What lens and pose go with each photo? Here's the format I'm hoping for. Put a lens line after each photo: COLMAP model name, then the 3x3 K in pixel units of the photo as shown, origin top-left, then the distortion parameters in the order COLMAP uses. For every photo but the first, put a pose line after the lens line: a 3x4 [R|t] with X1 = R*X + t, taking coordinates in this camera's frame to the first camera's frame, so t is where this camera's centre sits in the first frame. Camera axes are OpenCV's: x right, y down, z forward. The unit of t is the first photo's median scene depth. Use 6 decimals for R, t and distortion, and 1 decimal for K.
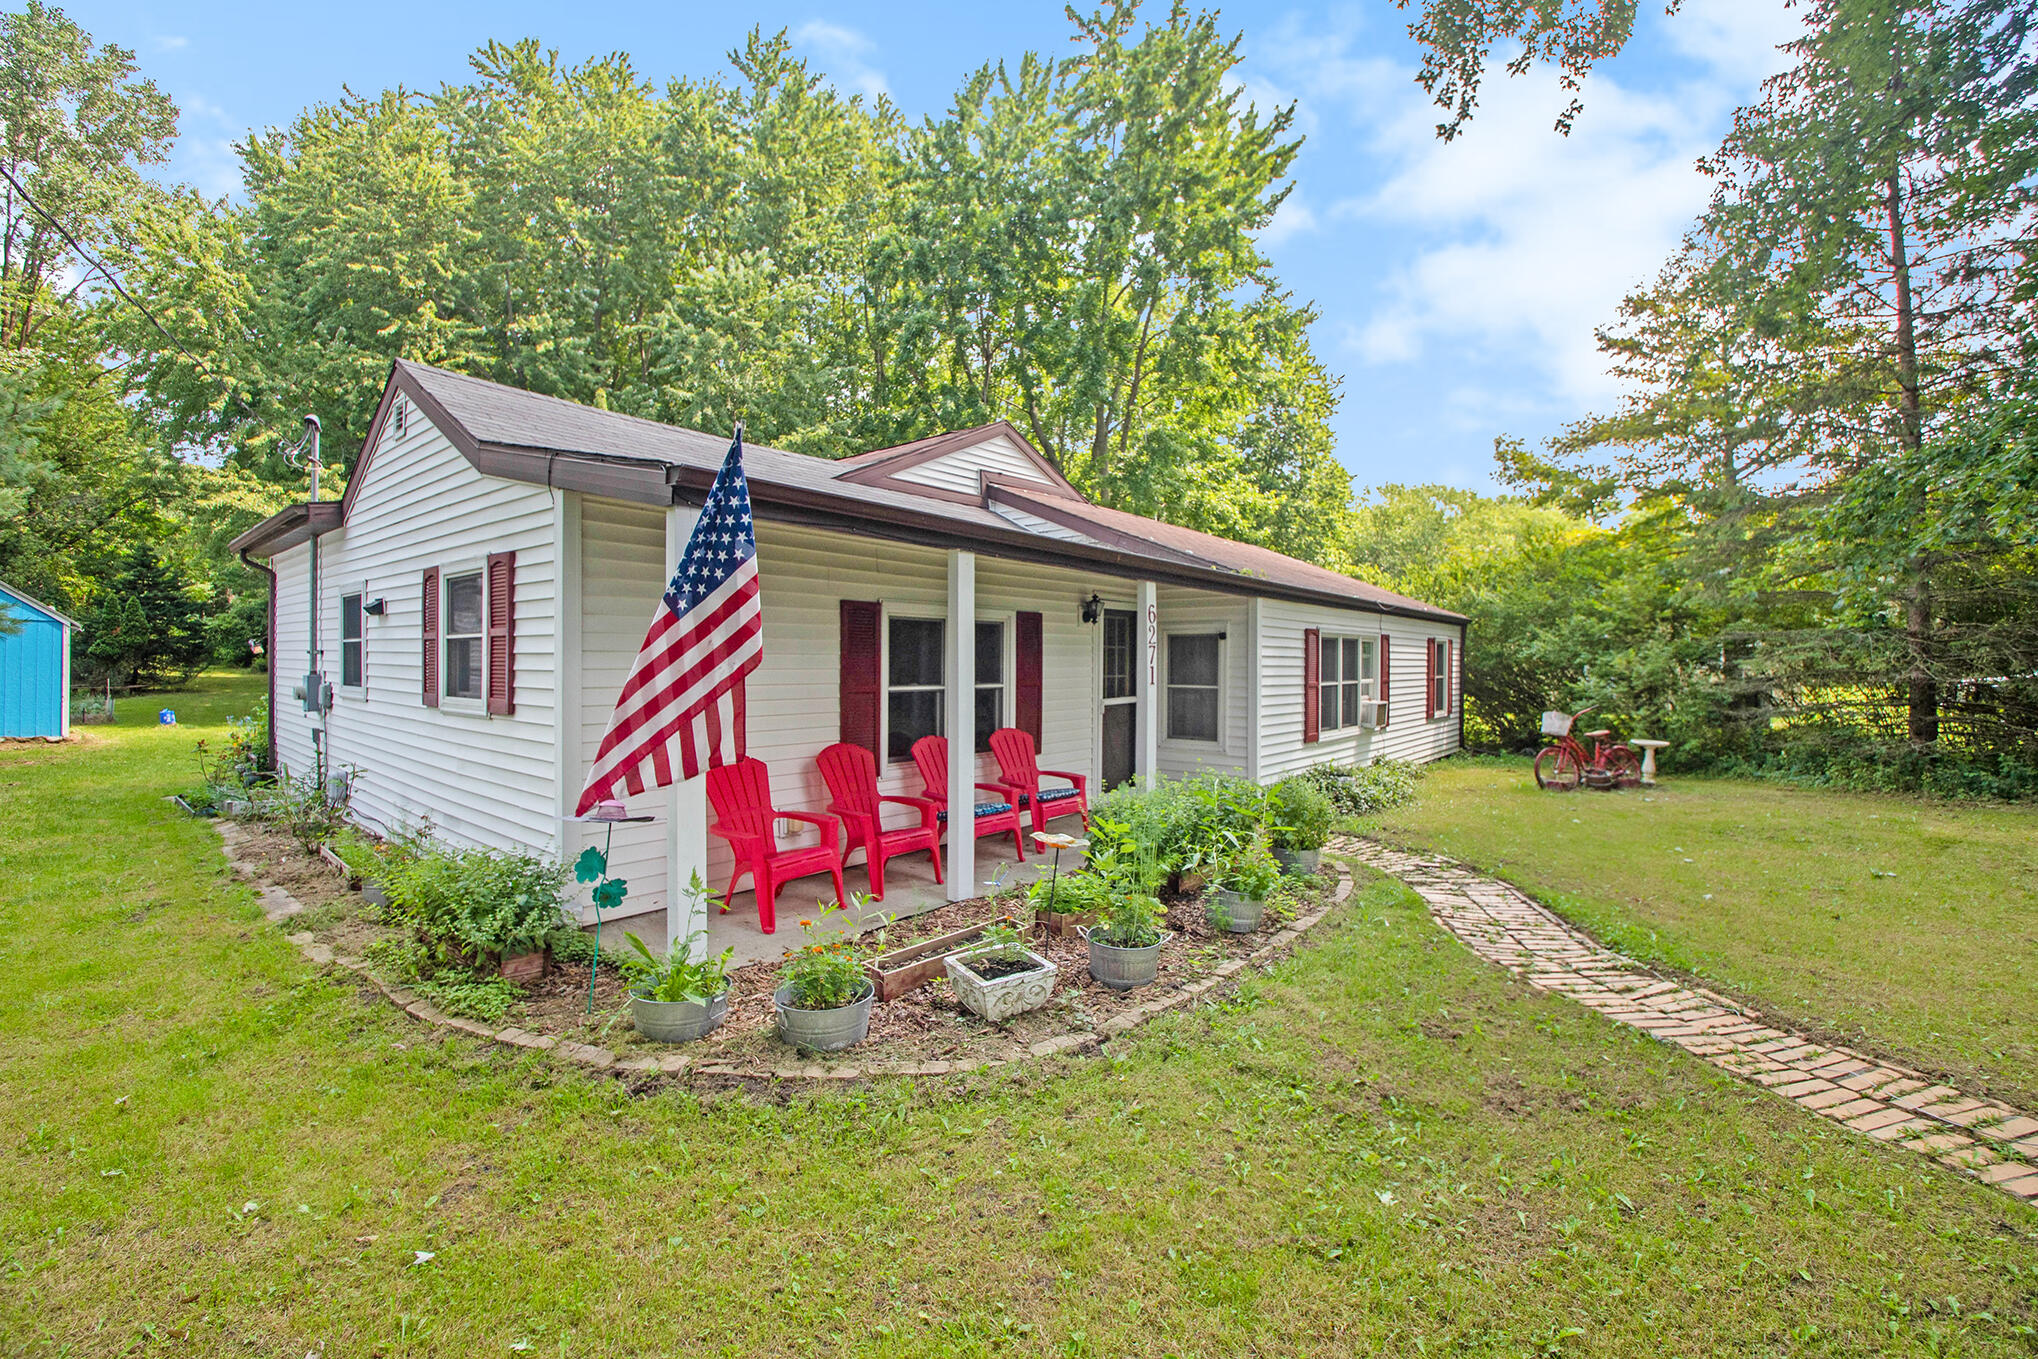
lens RADIAL K [[863.8, 0, 1019.9], [0, 863.8, 673.7], [0, 0, 1]] dist [-0.018095, -0.001361]
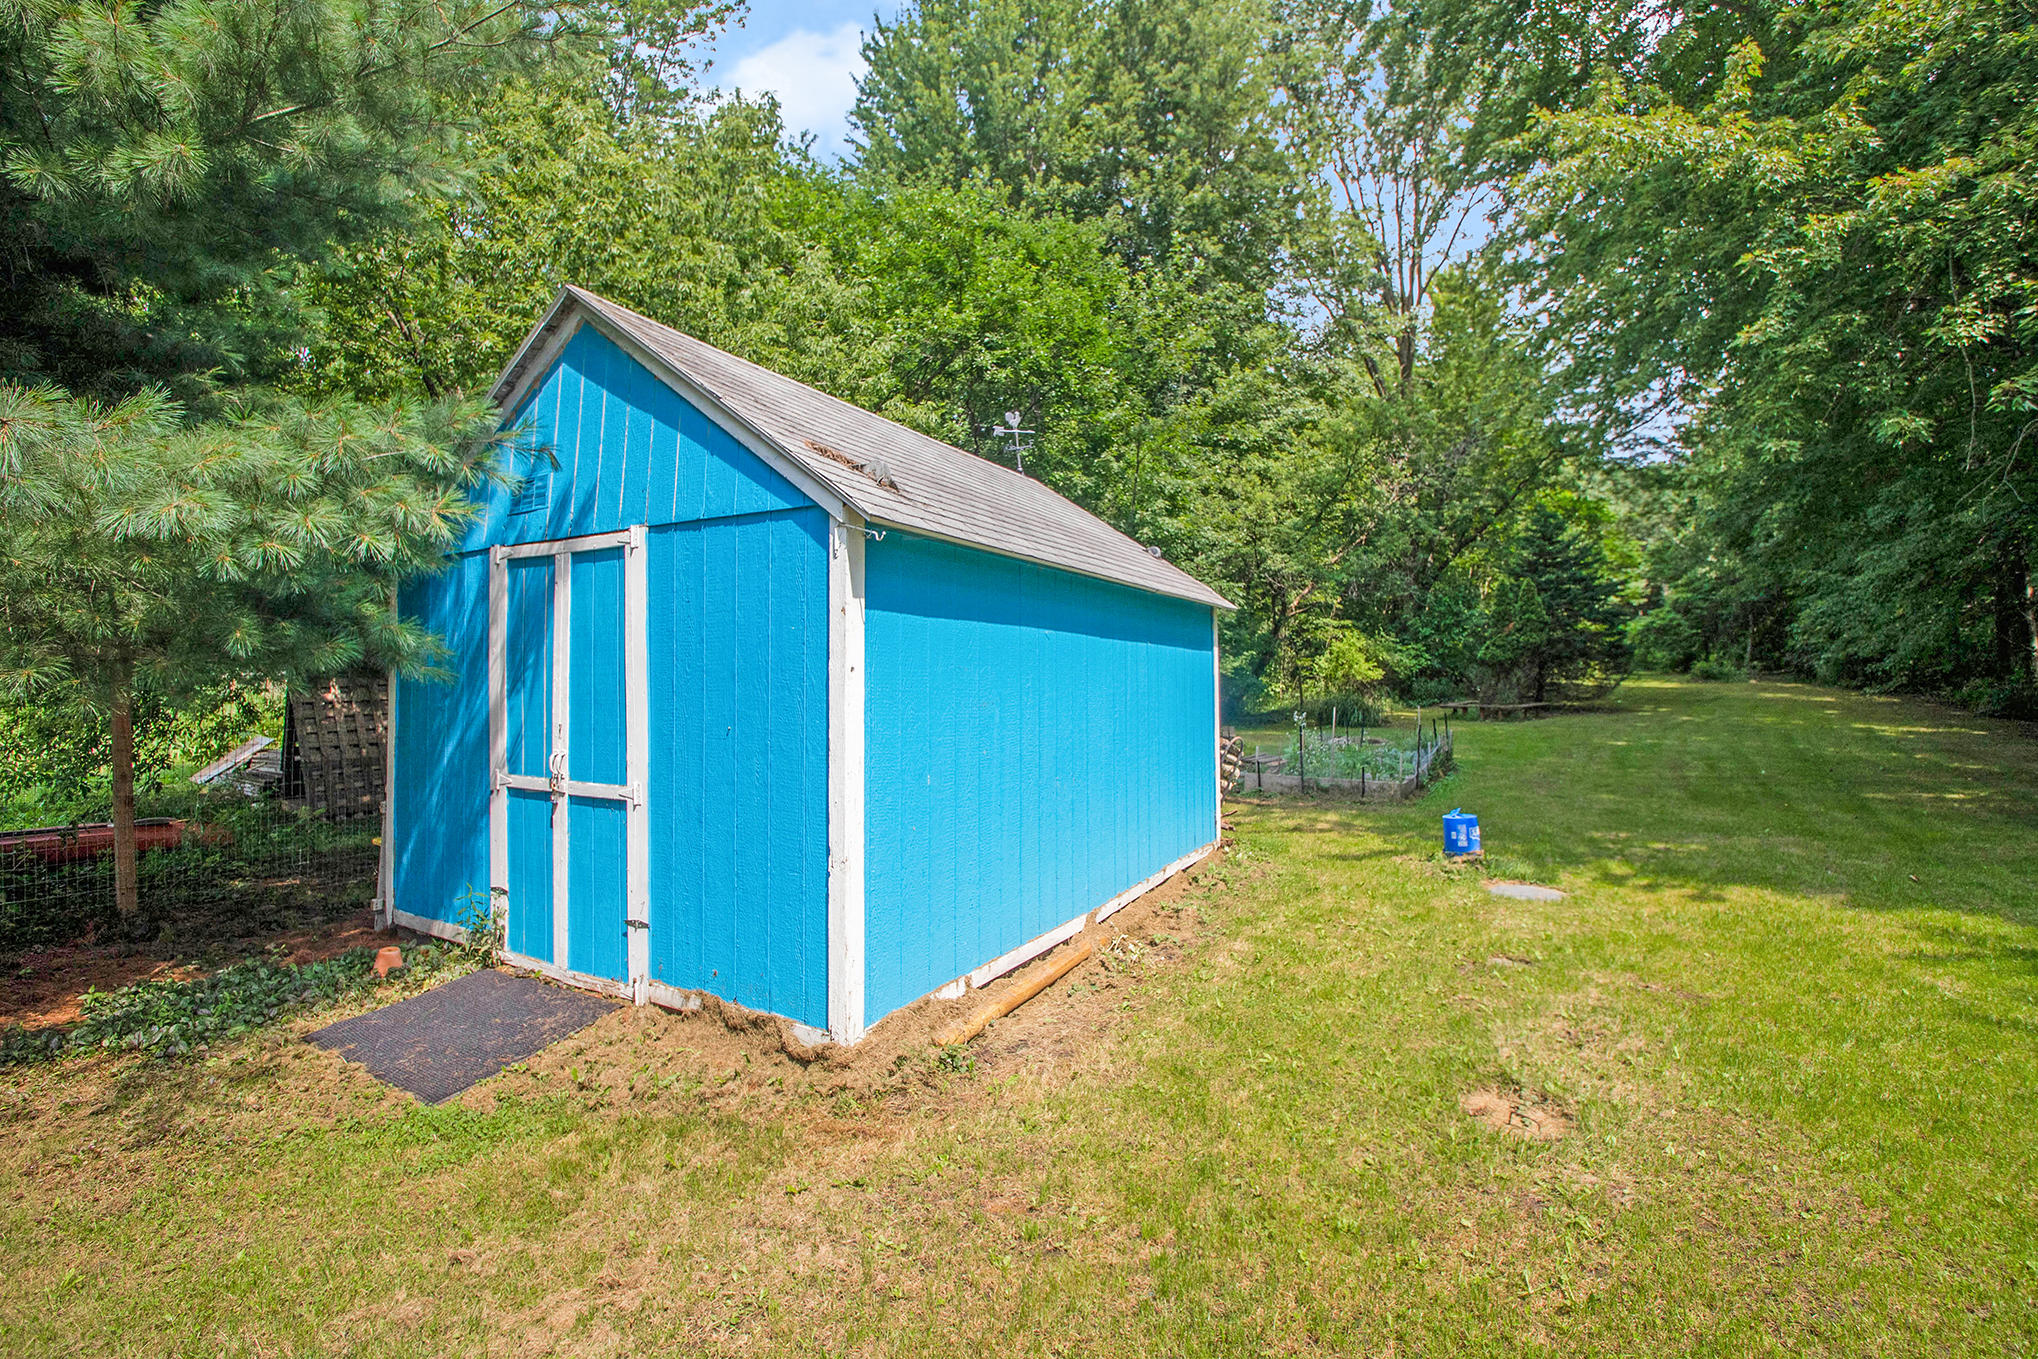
lens RADIAL K [[863.8, 0, 1026.9], [0, 863.8, 671.0], [0, 0, 1]] dist [-0.018095, -0.001361]
pose [[0.171089, -0.027822, -0.984863, -0.370616], [0.017785, 0.999526, -0.025147, -0.001962], [0.985095, -0.013213, 0.171503, 0.414552]]
